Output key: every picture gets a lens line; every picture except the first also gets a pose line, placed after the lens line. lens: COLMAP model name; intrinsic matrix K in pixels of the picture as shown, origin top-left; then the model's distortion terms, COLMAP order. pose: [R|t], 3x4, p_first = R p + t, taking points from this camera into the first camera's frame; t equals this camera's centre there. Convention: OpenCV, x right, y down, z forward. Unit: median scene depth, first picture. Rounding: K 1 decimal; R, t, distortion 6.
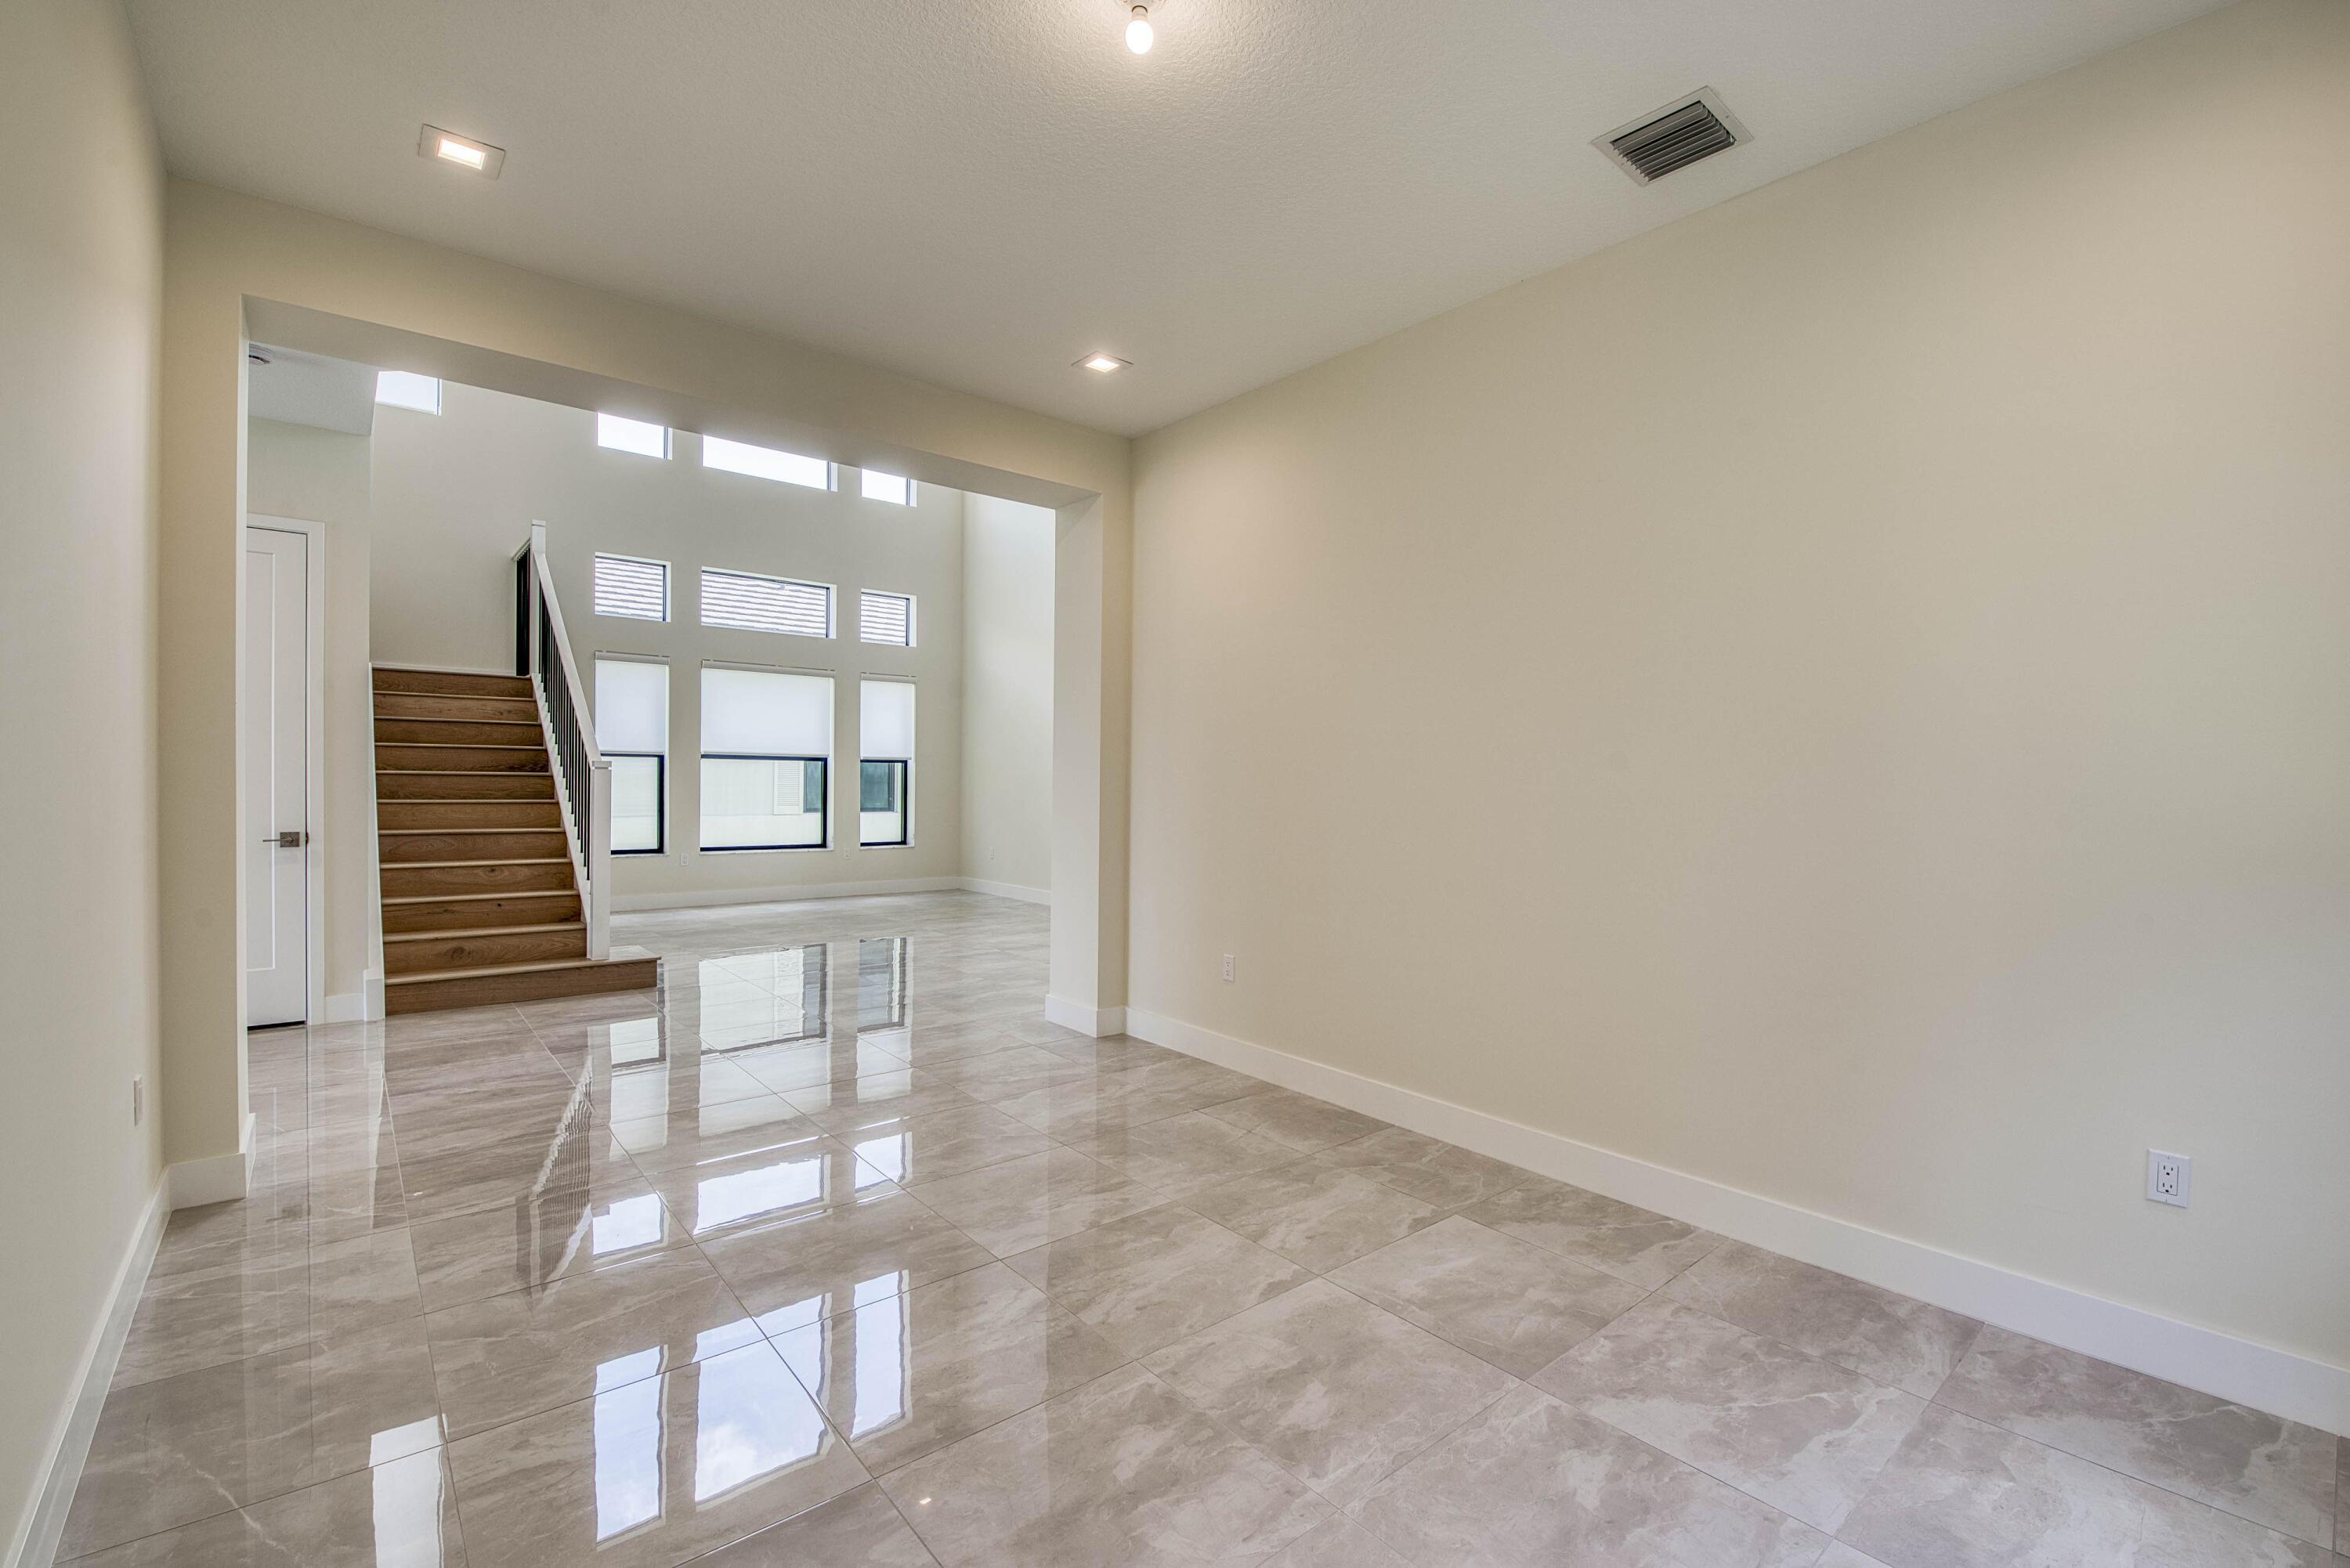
lens RADIAL K [[1014.0, 0, 1197.1], [0, 1014.0, 796.0], [0, 0, 1]] dist [-0.018716, -0.000974]
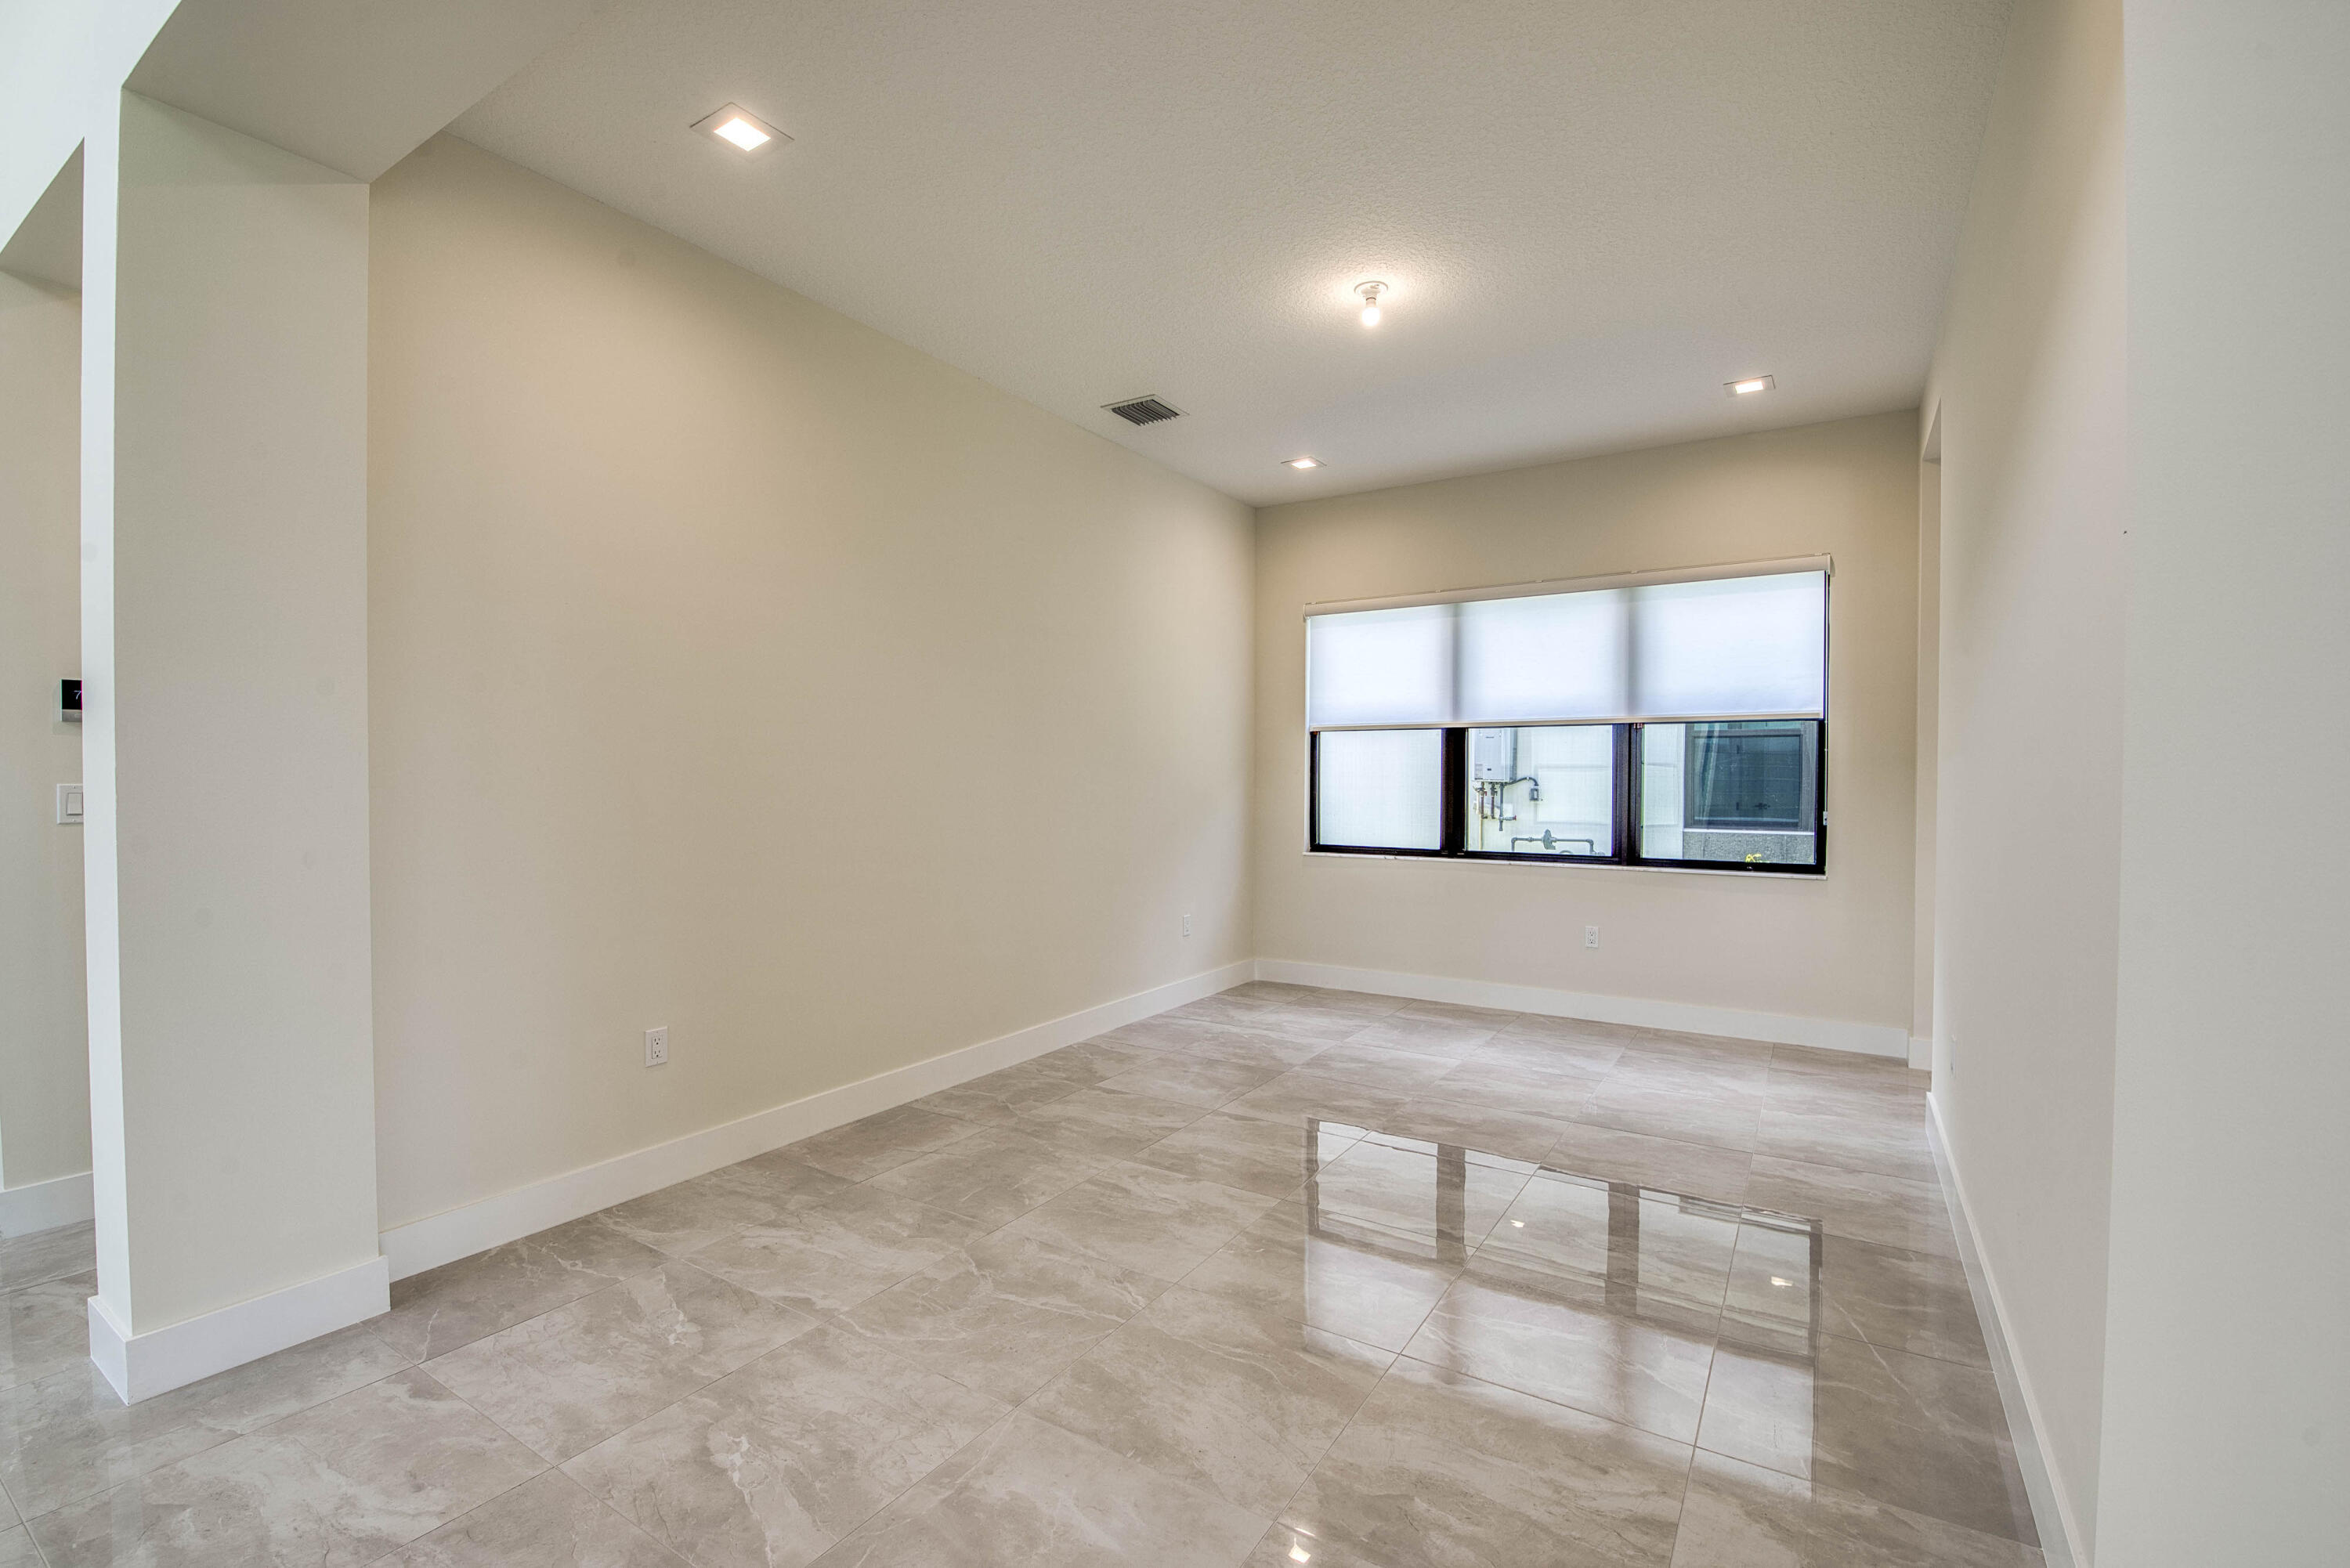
lens RADIAL K [[1014.0, 0, 1187.1], [0, 1014.0, 807.9], [0, 0, 1]] dist [-0.018716, -0.000974]
pose [[-0.297620, -0.045167, 0.953615, -0.929607], [0.012498, 0.998610, 0.051199, -0.035640], [-0.954603, 0.027156, -0.296642, 1.072739]]
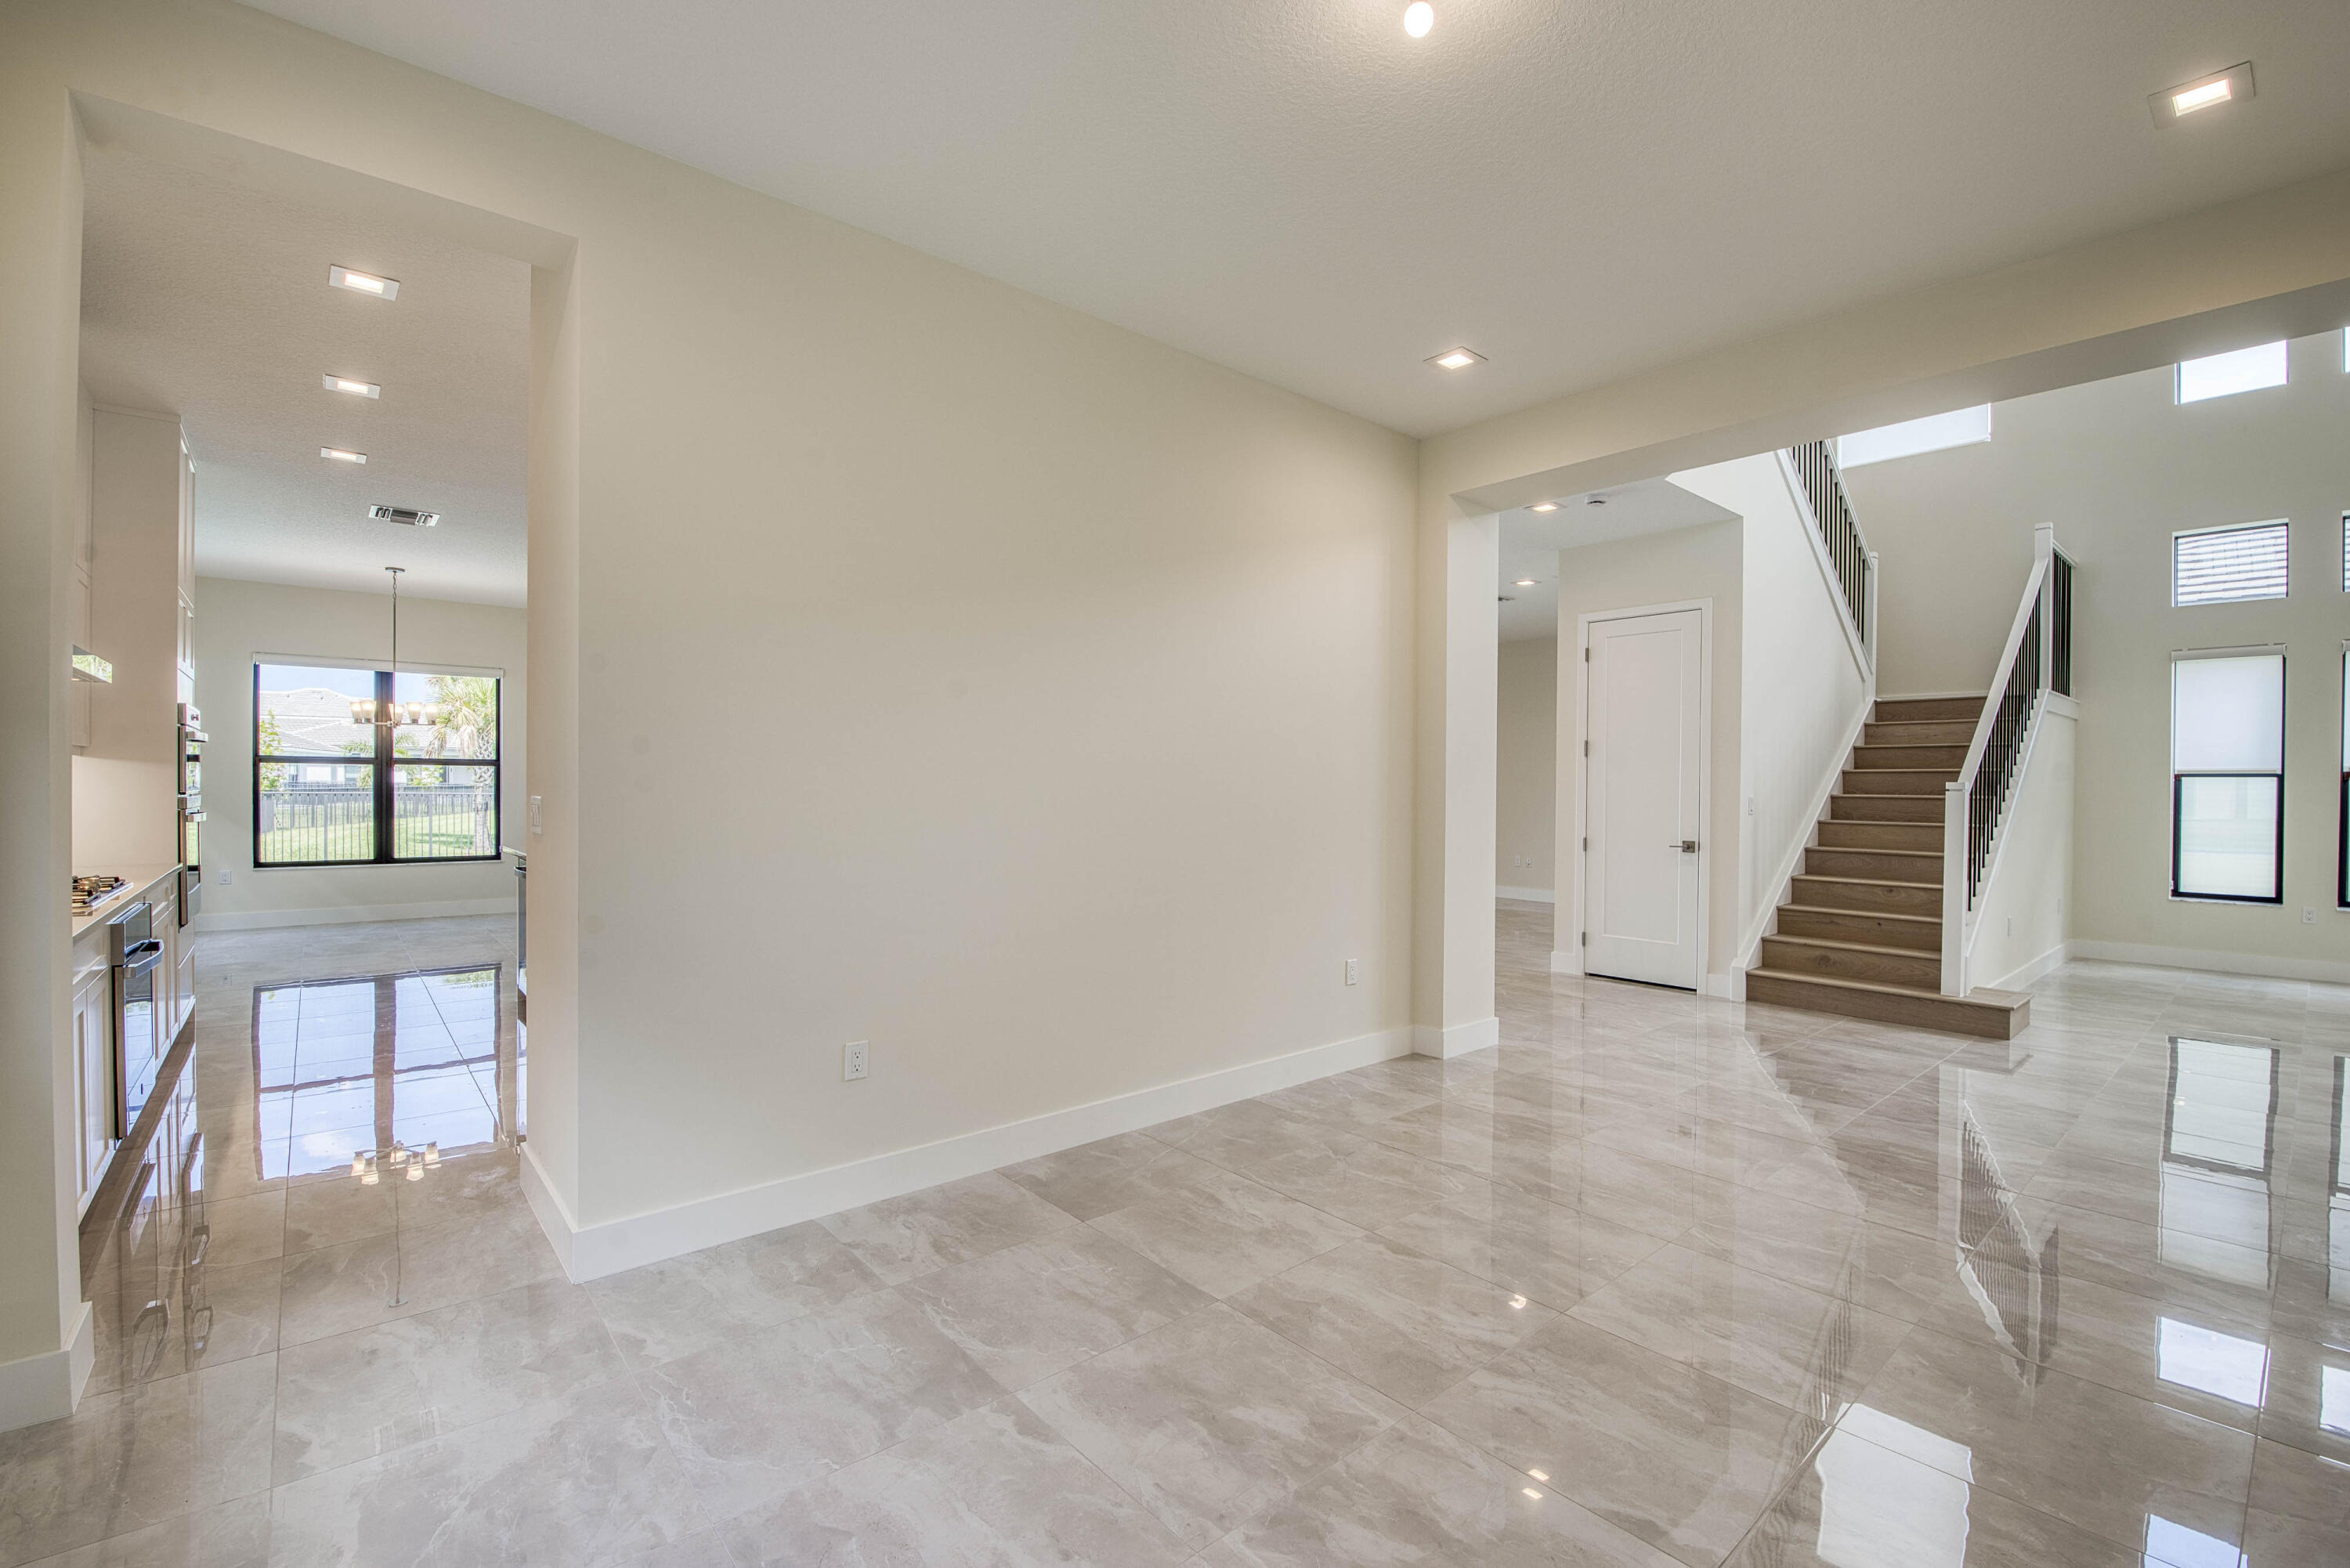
lens RADIAL K [[1014.0, 0, 1194.9], [0, 1014.0, 788.9], [0, 0, 1]] dist [-0.018716, -0.000974]
pose [[0.013996, -0.006679, -0.999880, 0.547487], [-0.025867, 0.999641, -0.007040, -0.007431], [0.999567, 0.025962, 0.013818, 0.475423]]
